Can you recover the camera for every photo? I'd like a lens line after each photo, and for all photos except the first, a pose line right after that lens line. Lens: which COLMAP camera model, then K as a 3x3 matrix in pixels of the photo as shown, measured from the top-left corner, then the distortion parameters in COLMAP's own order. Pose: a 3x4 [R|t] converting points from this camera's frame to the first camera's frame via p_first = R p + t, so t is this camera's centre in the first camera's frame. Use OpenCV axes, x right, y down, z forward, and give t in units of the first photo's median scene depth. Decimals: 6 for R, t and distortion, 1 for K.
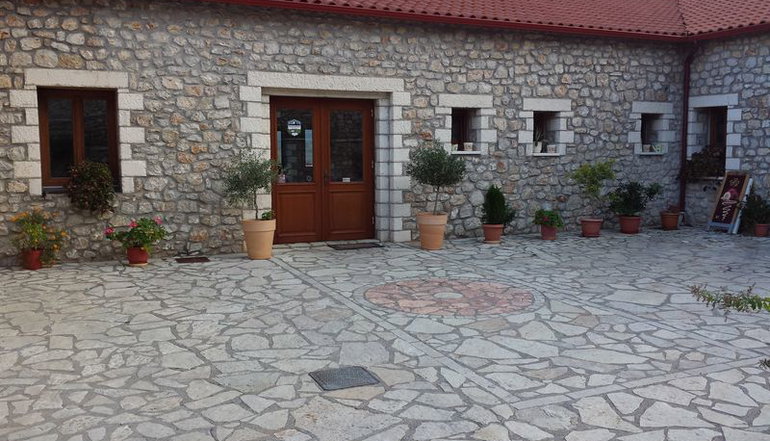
lens RADIAL K [[743.9, 0, 409.2], [0, 743.9, 223.6], [0, 0, 1]] dist [0.051592, -0.195233]
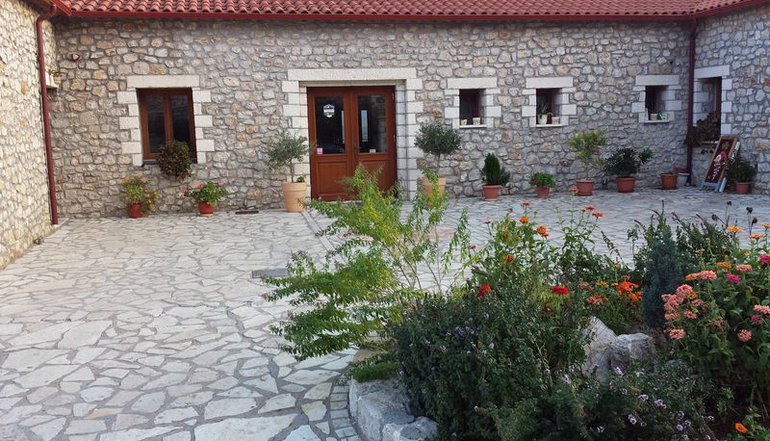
lens RADIAL K [[743.9, 0, 389.9], [0, 743.9, 222.9], [0, 0, 1]] dist [0.051592, -0.195233]
pose [[0.973612, 0.000206, -0.228208, 0.229464], [0.007463, 0.999436, 0.032744, 0.021484], [0.228086, -0.033583, 0.973062, -0.217526]]
